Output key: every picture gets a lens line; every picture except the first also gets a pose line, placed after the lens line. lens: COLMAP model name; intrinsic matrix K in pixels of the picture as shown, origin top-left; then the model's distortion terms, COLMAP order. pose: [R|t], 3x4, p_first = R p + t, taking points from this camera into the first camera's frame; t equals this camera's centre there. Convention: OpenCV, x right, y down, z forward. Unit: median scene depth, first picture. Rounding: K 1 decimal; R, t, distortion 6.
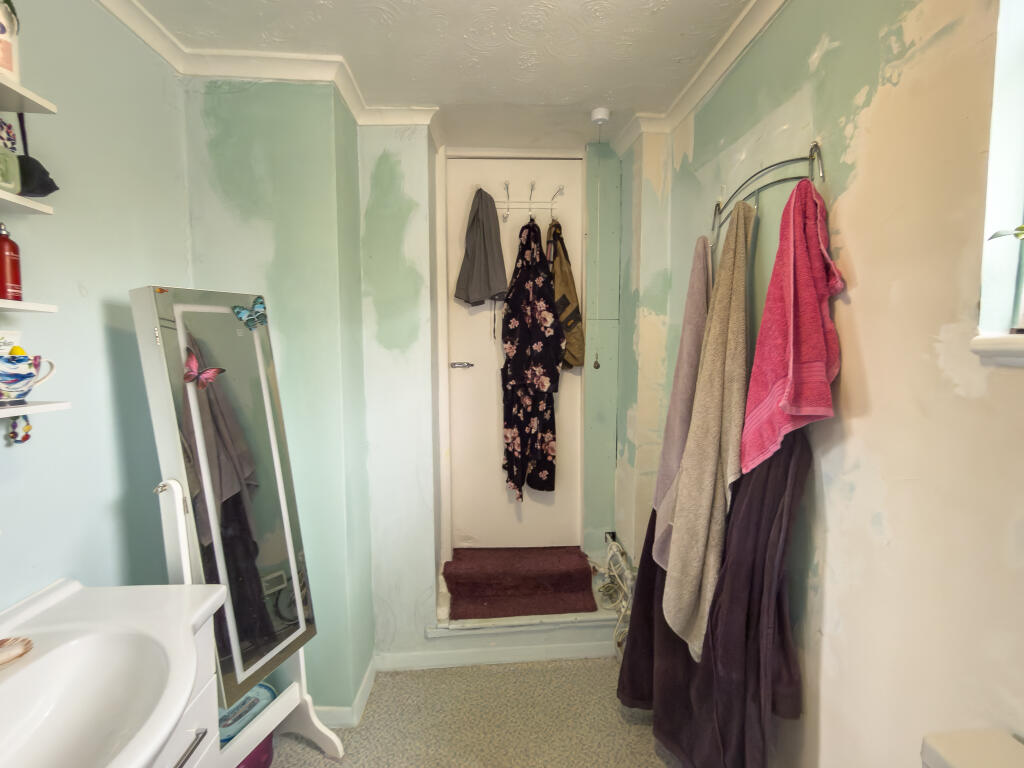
lens RADIAL K [[411.0, 0, 511.4], [0, 411.0, 384.1], [0, 0, 1]] dist [-0.001439, -0.000157]
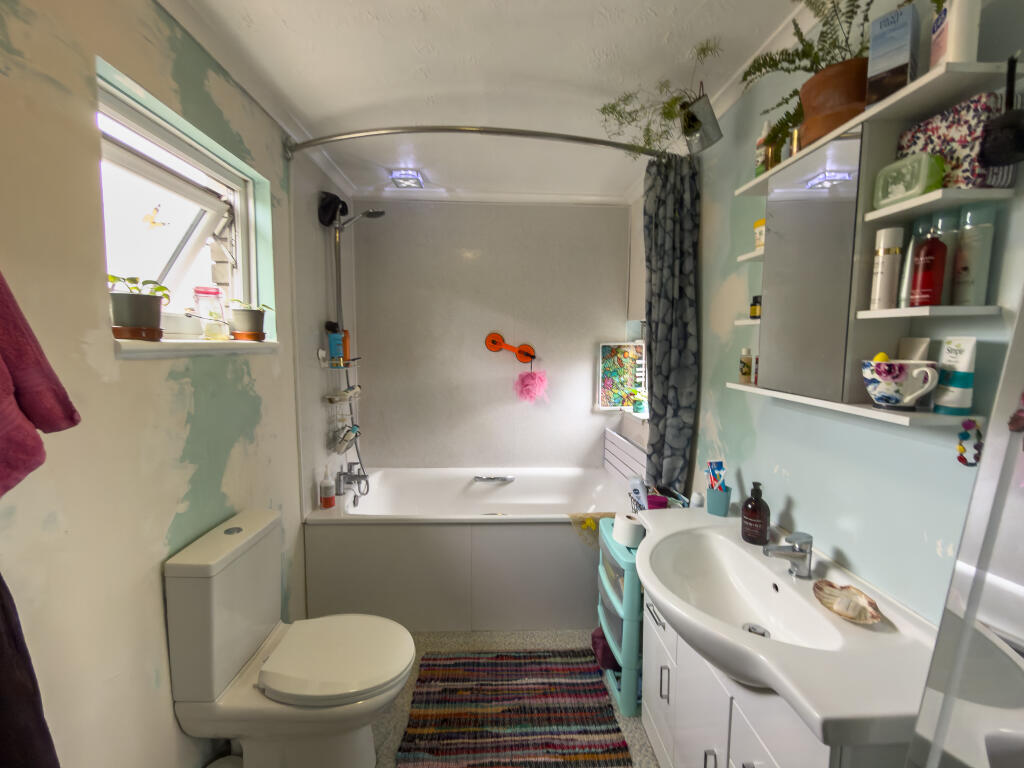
lens RADIAL K [[411.0, 0, 511.4], [0, 411.0, 384.1], [0, 0, 1]] dist [-0.001439, -0.000157]
pose [[-0.999932, -0.008156, 0.008315, -0.271832], [-0.006521, 0.983540, 0.180574, -0.201604], [-0.009651, 0.180507, -0.983526, 2.096280]]
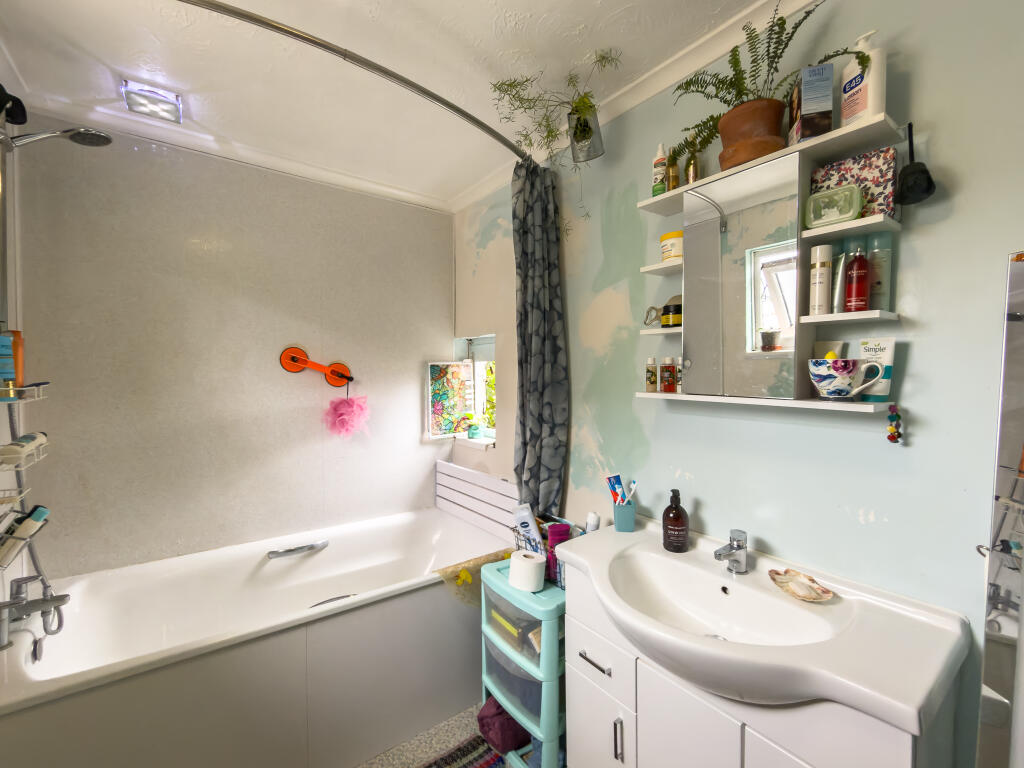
lens RADIAL K [[434.9, 0, 512.0], [0, 434.9, 384.0], [0, 0, 1]] dist [-0.000973, 0.000009]
pose [[-0.838208, 0.012733, -0.545201, 0.269323], [-0.045229, 0.994660, 0.092767, -0.076193], [0.543471, 0.102417, -0.833156, 1.588457]]
